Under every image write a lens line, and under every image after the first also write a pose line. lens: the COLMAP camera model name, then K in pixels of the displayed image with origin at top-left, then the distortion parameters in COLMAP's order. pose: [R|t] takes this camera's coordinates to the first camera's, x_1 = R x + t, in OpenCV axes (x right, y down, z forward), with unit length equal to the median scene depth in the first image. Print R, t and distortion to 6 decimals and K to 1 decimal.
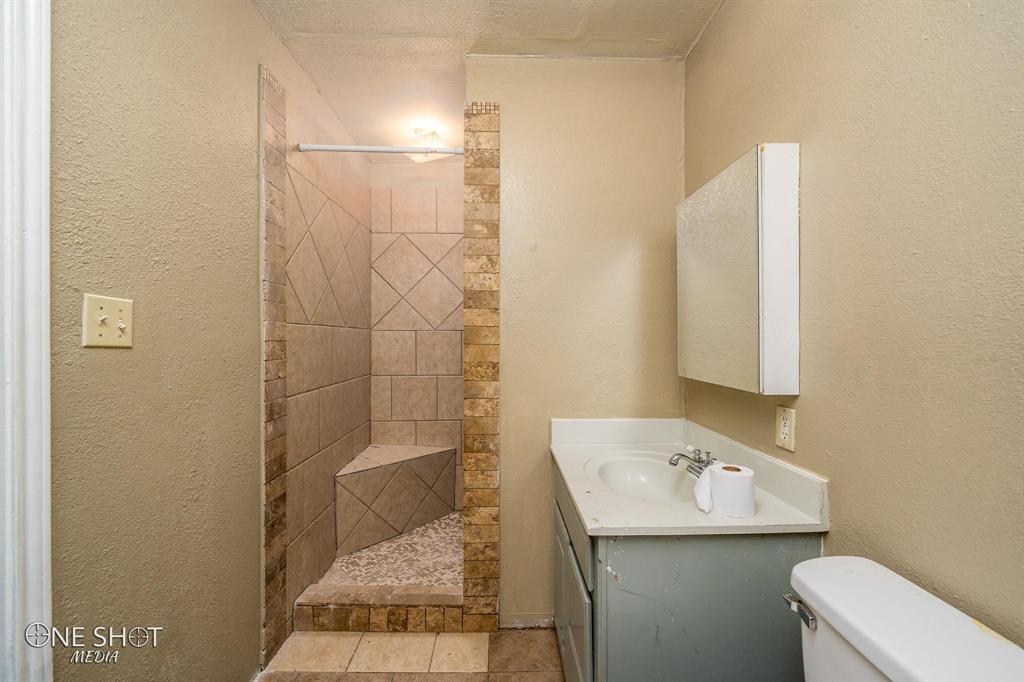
lens RADIAL K [[419.5, 0, 514.6], [0, 419.5, 337.3], [0, 0, 1]] dist [-0.004115, 0.000686]
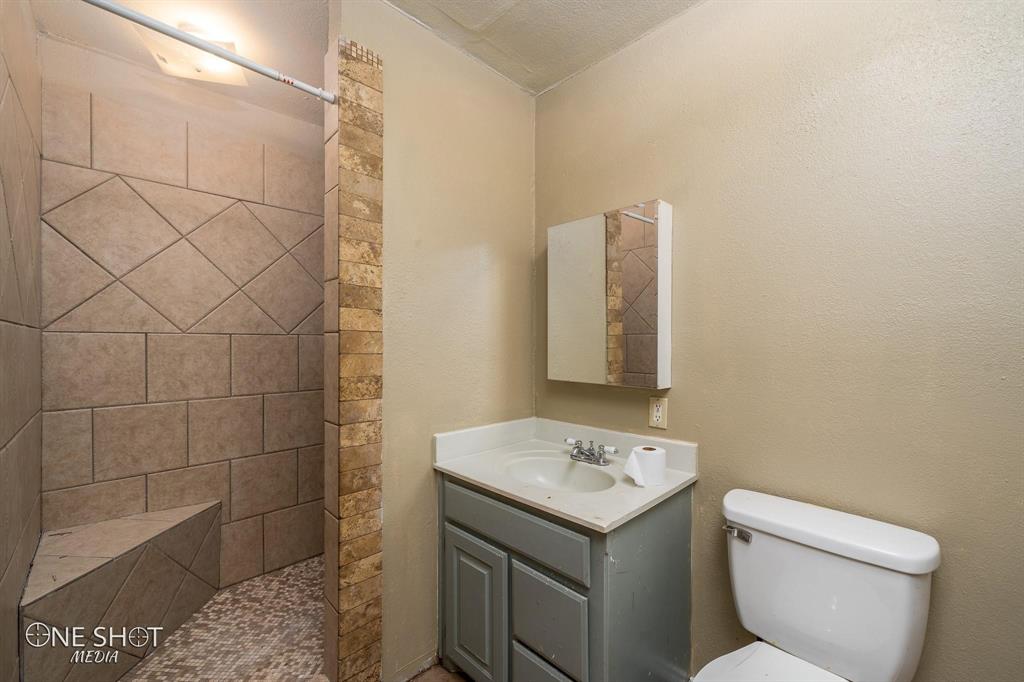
lens RADIAL K [[419.5, 0, 518.0], [0, 419.5, 345.2], [0, 0, 1]] dist [-0.004115, 0.000686]
pose [[0.718396, -0.001695, 0.695633, -0.415895], [-0.003578, 0.999975, 0.006132, -0.005292], [-0.695626, -0.006894, 0.718371, 0.227688]]
